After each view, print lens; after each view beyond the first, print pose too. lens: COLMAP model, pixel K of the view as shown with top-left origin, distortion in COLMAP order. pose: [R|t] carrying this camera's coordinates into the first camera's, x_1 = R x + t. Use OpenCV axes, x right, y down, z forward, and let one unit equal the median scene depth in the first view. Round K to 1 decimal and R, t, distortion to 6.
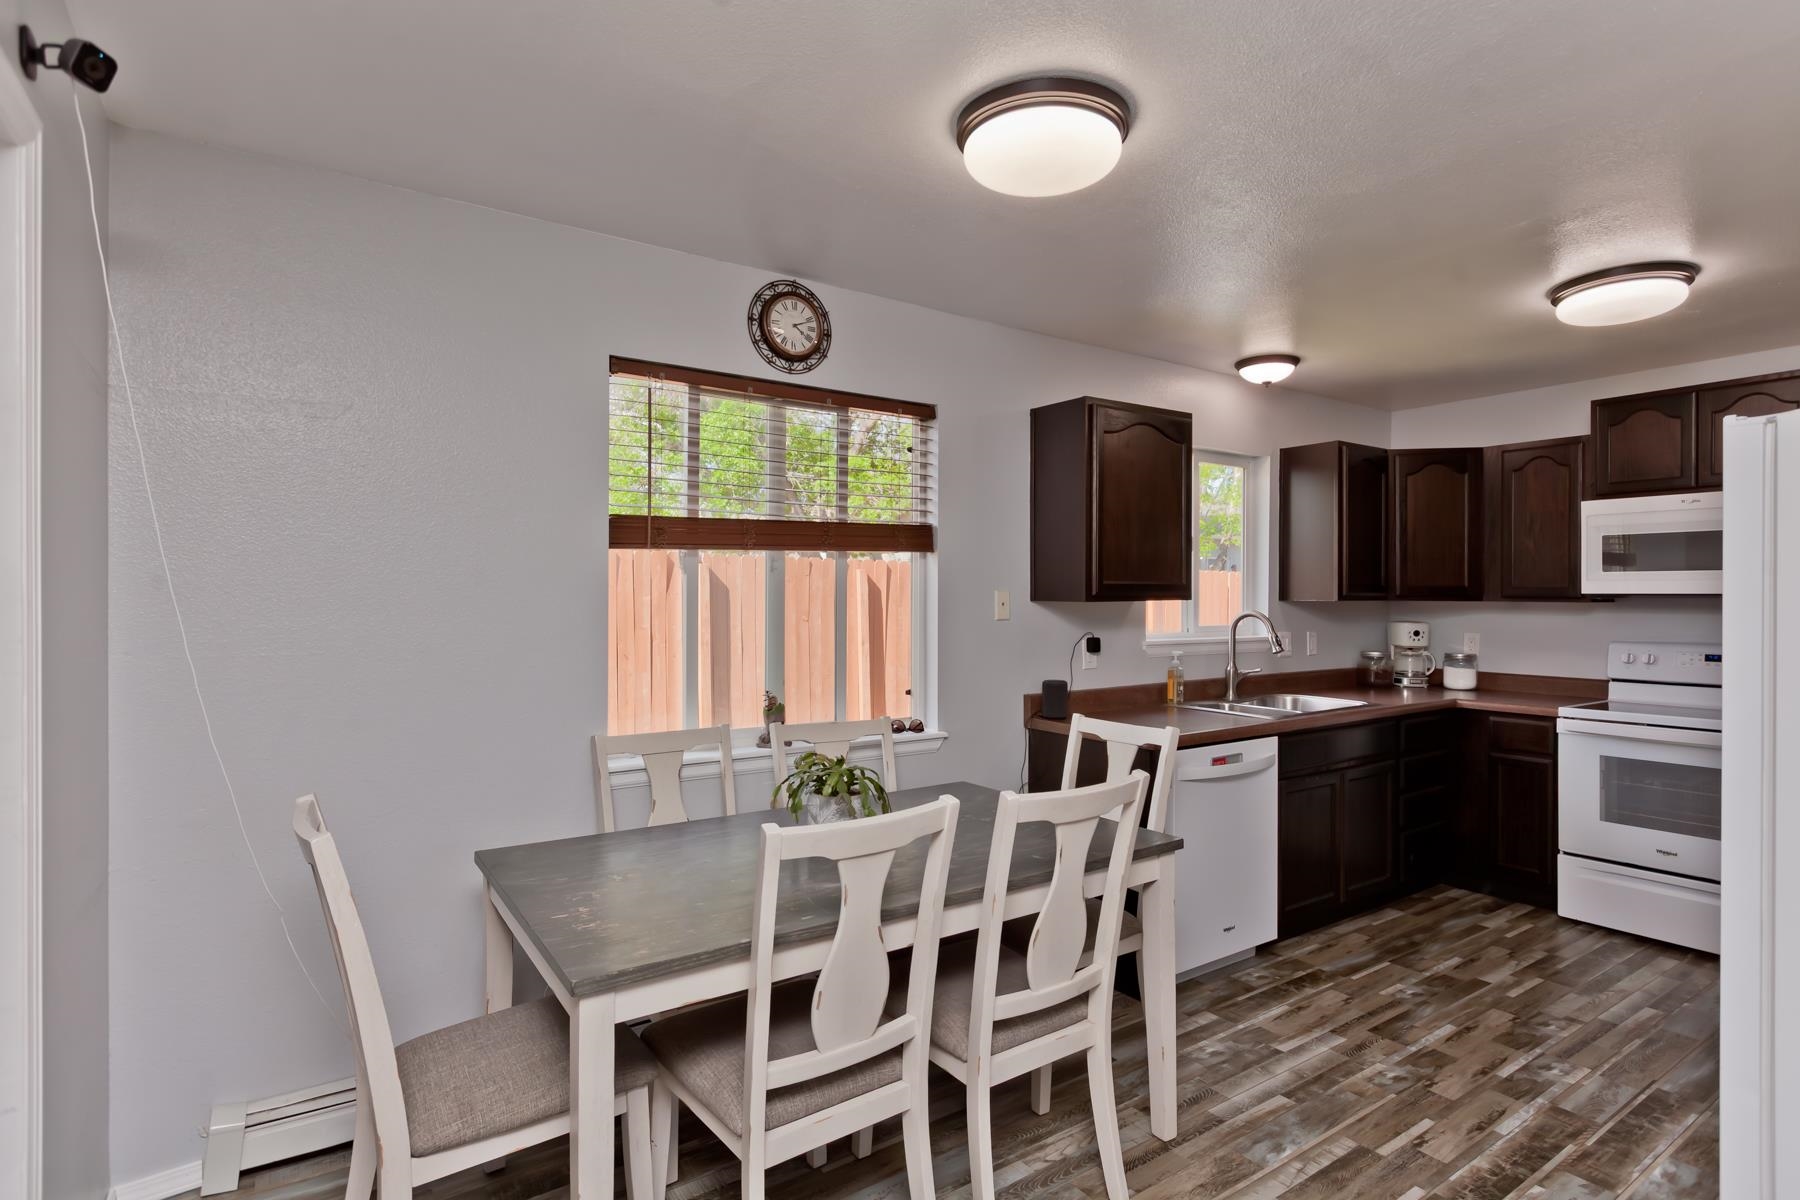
lens RADIAL K [[905.4, 0, 908.4], [0, 905.4, 586.7], [0, 0, 1]] dist [-0.010591, 0.008460]
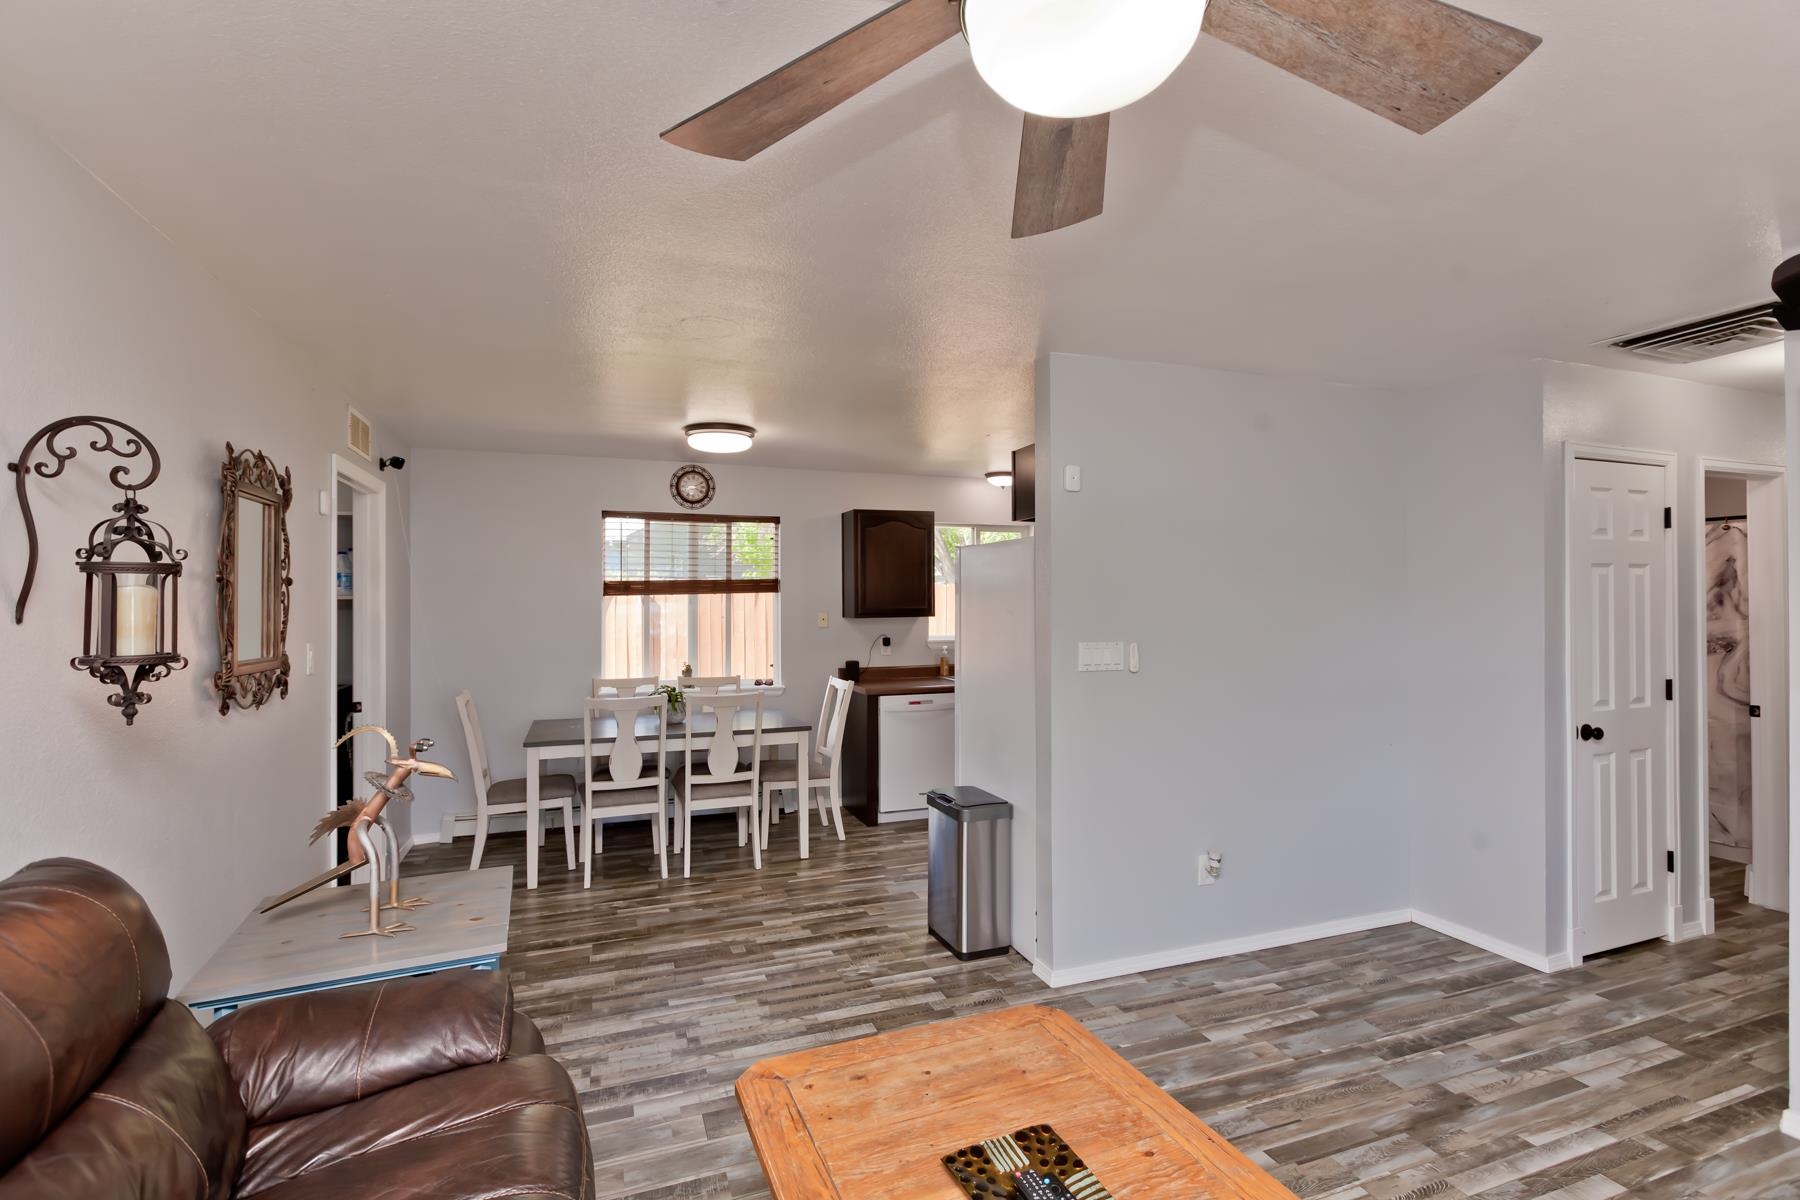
lens RADIAL K [[837.3, 0, 904.1], [0, 837.3, 594.8], [0, 0, 1]] dist [-0.006409, -0.002139]
pose [[0.970361, -0.007129, -0.241557, 0.718199], [0.008199, 0.999961, 0.003425, -0.037694], [0.241523, -0.005304, 0.970381, -0.668703]]
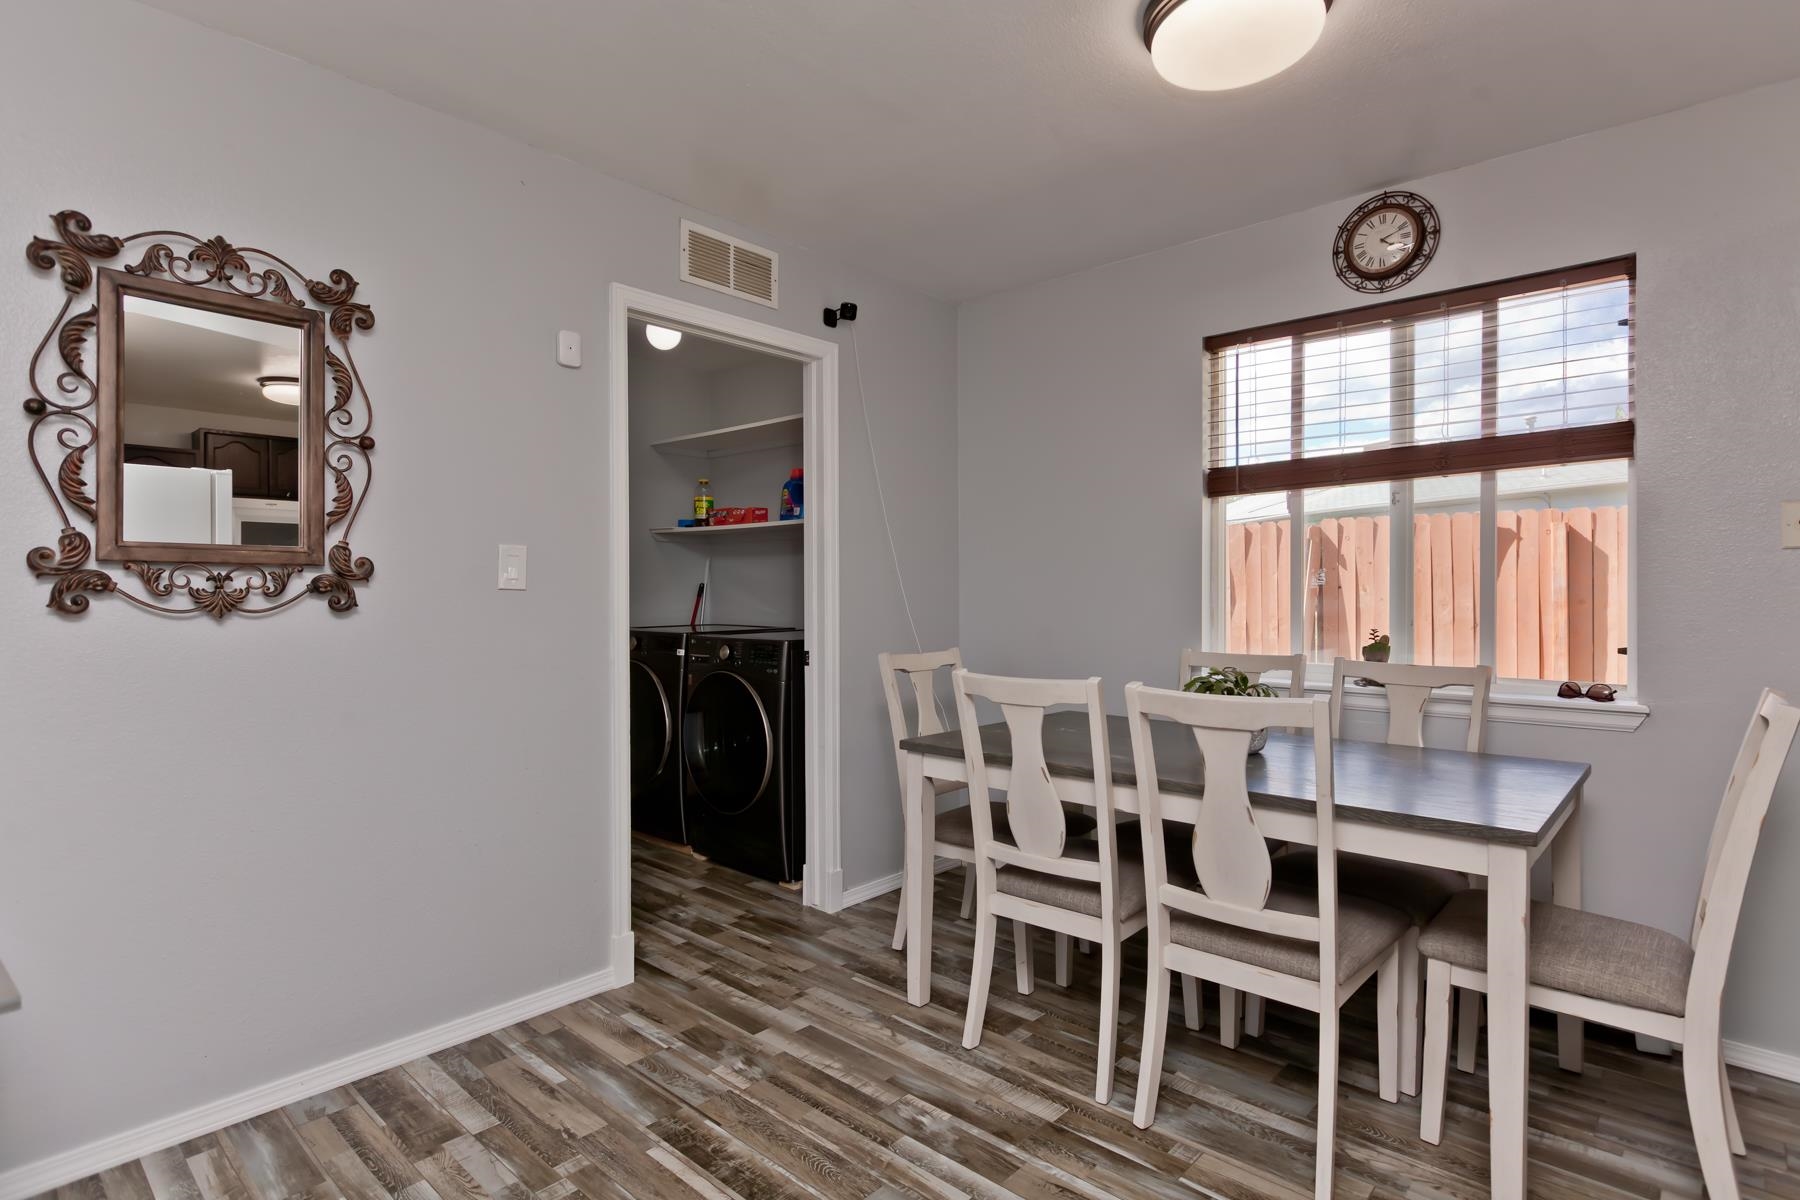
lens RADIAL K [[905.4, 0, 907.2], [0, 905.4, 593.7], [0, 0, 1]] dist [-0.010591, 0.008460]
pose [[0.228182, 0.002610, -0.973615, 0.601168], [0.015447, 0.999861, 0.006301, 0.057581], [0.973496, -0.016478, 0.228110, 0.266210]]
